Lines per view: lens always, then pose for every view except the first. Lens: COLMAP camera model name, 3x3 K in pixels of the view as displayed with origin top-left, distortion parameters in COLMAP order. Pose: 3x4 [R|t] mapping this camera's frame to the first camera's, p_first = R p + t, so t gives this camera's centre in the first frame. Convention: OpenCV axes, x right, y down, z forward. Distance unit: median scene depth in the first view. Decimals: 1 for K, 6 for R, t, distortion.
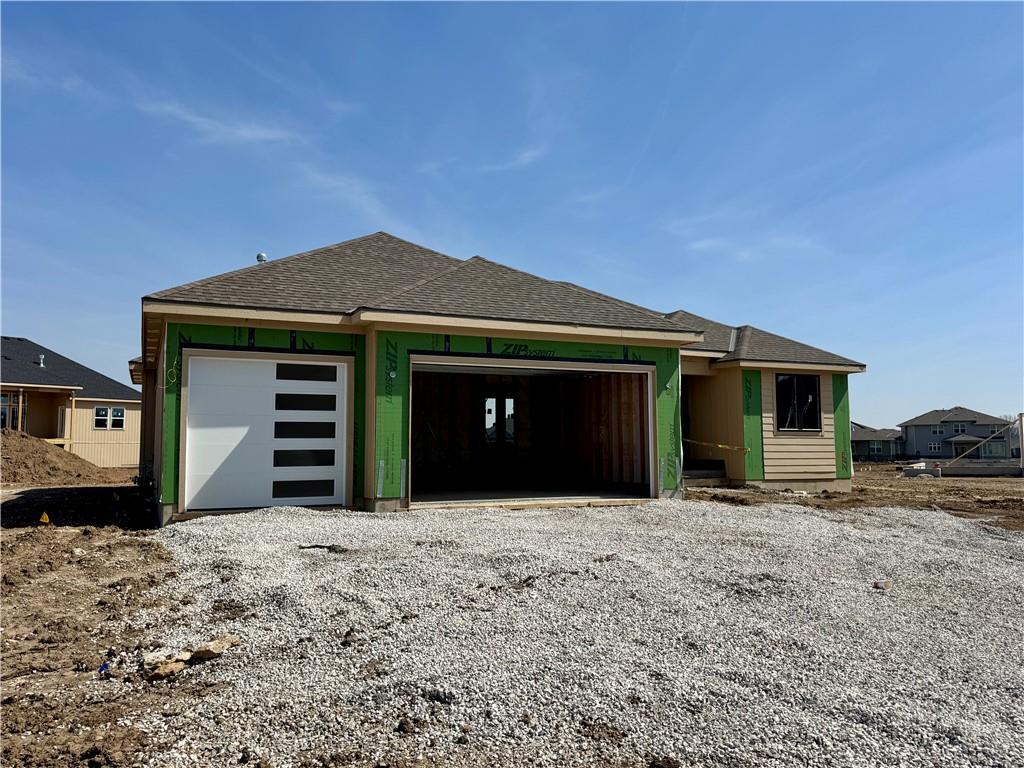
lens RADIAL K [[778.6, 0, 512.0], [0, 778.6, 384.0], [0, 0, 1]] dist [0.116509, -0.180541]
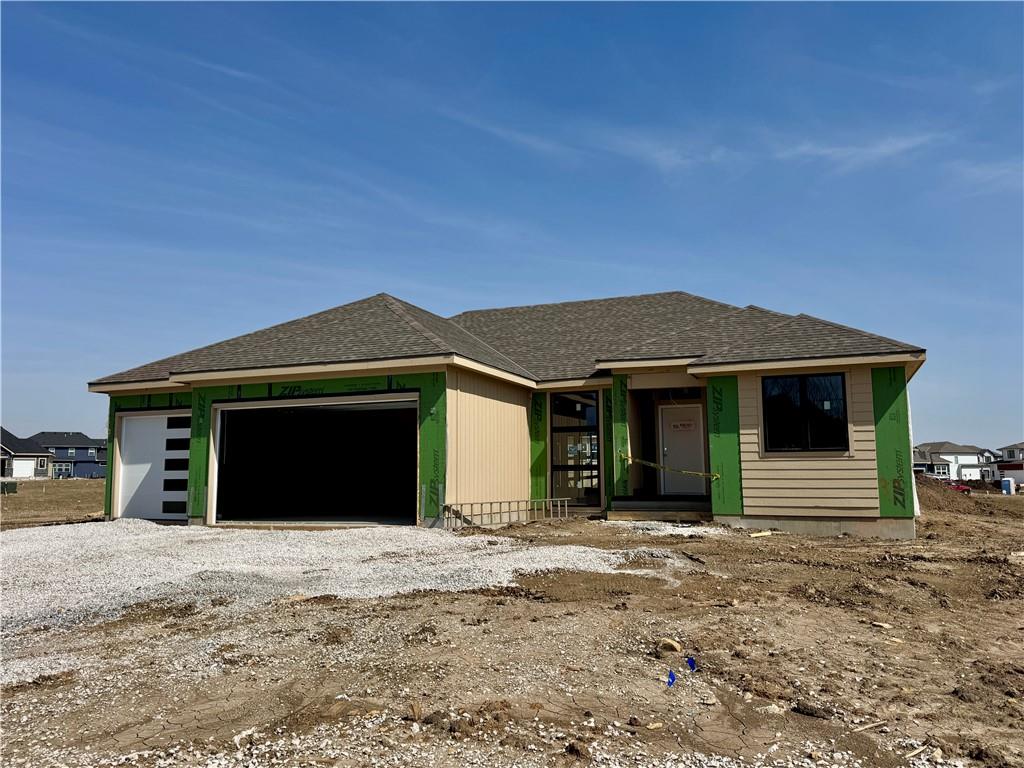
lens RADIAL K [[778.6, 0, 512.0], [0, 778.6, 384.0], [0, 0, 1]] dist [0.116509, -0.180541]
pose [[0.686335, -0.090108, -0.721682, 0.901488], [0.063023, 0.995931, -0.064414, 0.034691], [0.724550, -0.001273, 0.689221, 0.367046]]
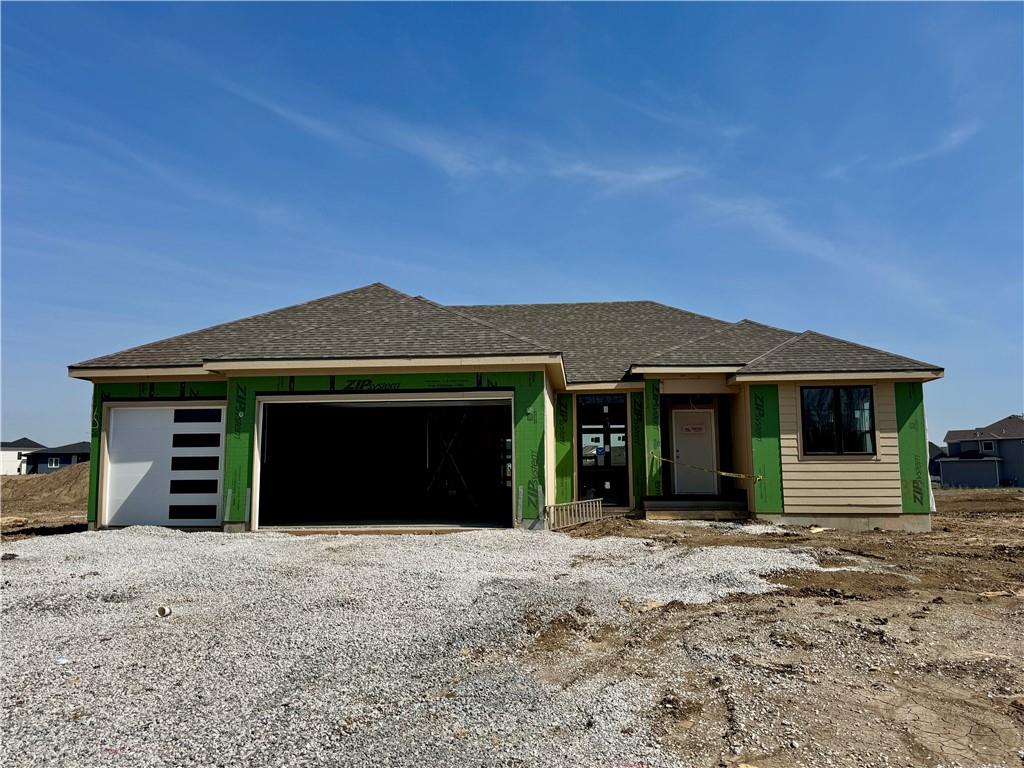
lens RADIAL K [[778.6, 0, 512.0], [0, 778.6, 384.0], [0, 0, 1]] dist [0.116509, -0.180541]
pose [[0.866247, -0.061325, -0.495838, 0.607685], [0.044326, 0.997958, -0.045988, 0.011219], [0.497646, 0.017859, 0.867197, 0.144814]]
